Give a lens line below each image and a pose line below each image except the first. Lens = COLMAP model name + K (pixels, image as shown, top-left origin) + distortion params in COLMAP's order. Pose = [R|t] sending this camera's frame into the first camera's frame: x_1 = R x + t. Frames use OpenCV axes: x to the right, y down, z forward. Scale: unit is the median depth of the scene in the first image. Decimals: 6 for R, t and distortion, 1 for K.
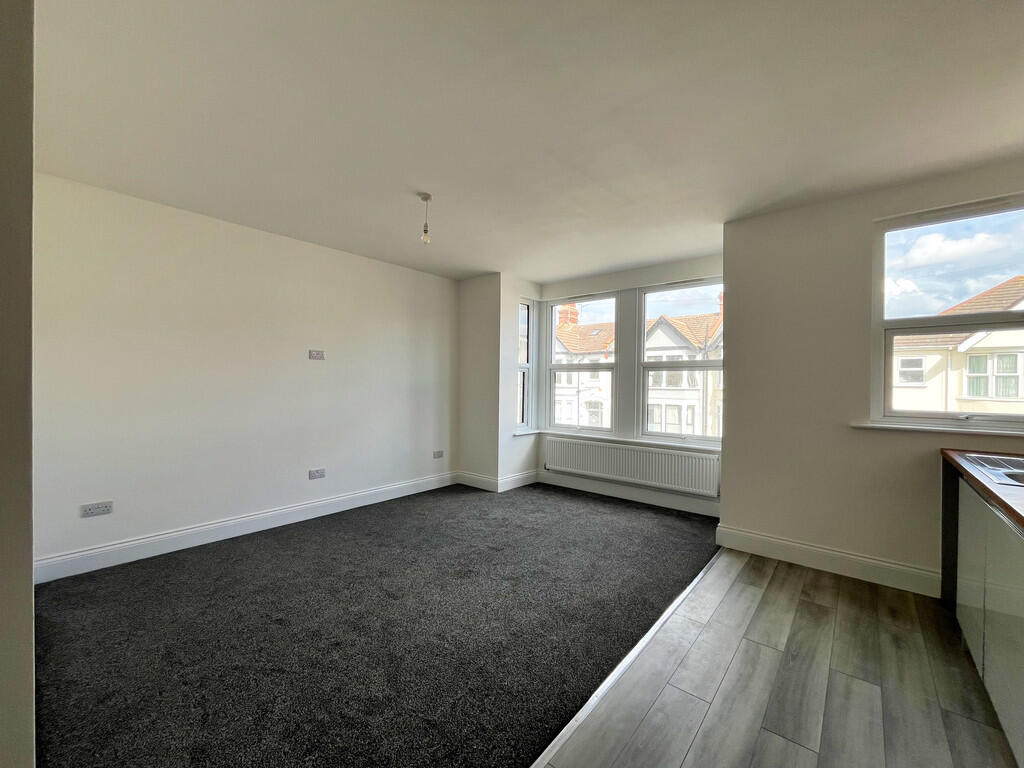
lens RADIAL K [[412.4, 0, 508.1], [0, 412.4, 384.5], [0, 0, 1]] dist [-0.000486, 0.000013]
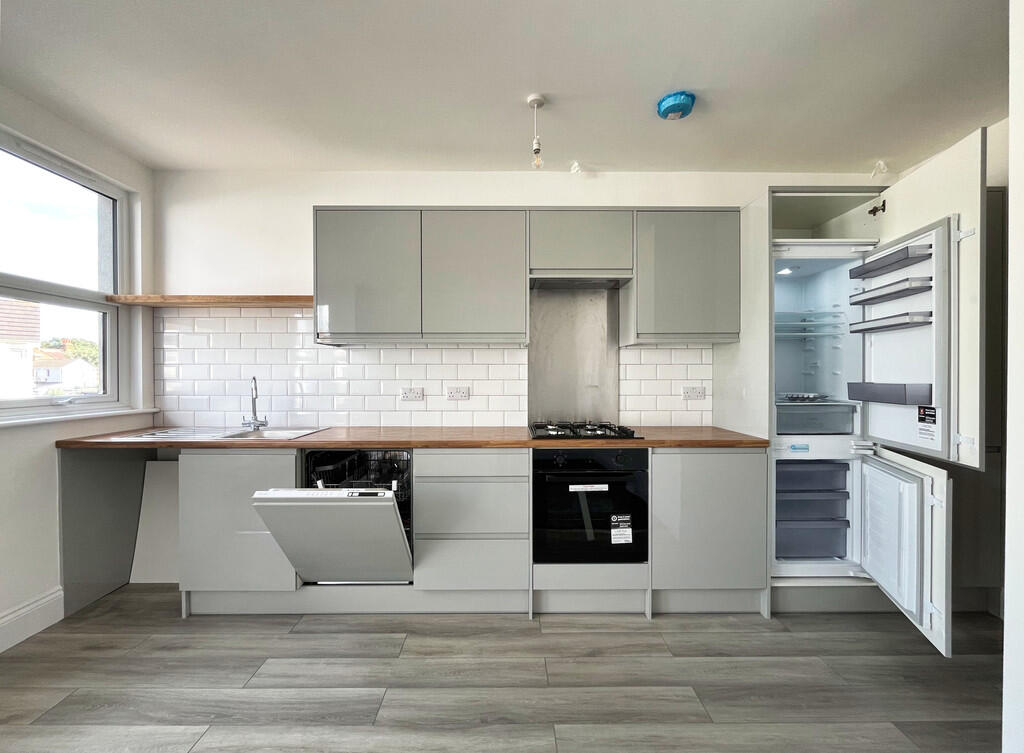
lens RADIAL K [[412.4, 0, 512.1], [0, 412.4, 374.5], [0, 0, 1]] dist [-0.000486, 0.000013]
pose [[-0.657193, -0.016049, 0.753551, -0.235390], [-0.006903, 0.999860, 0.015274, -0.002485], [-0.753691, 0.004836, -0.657212, 1.044720]]
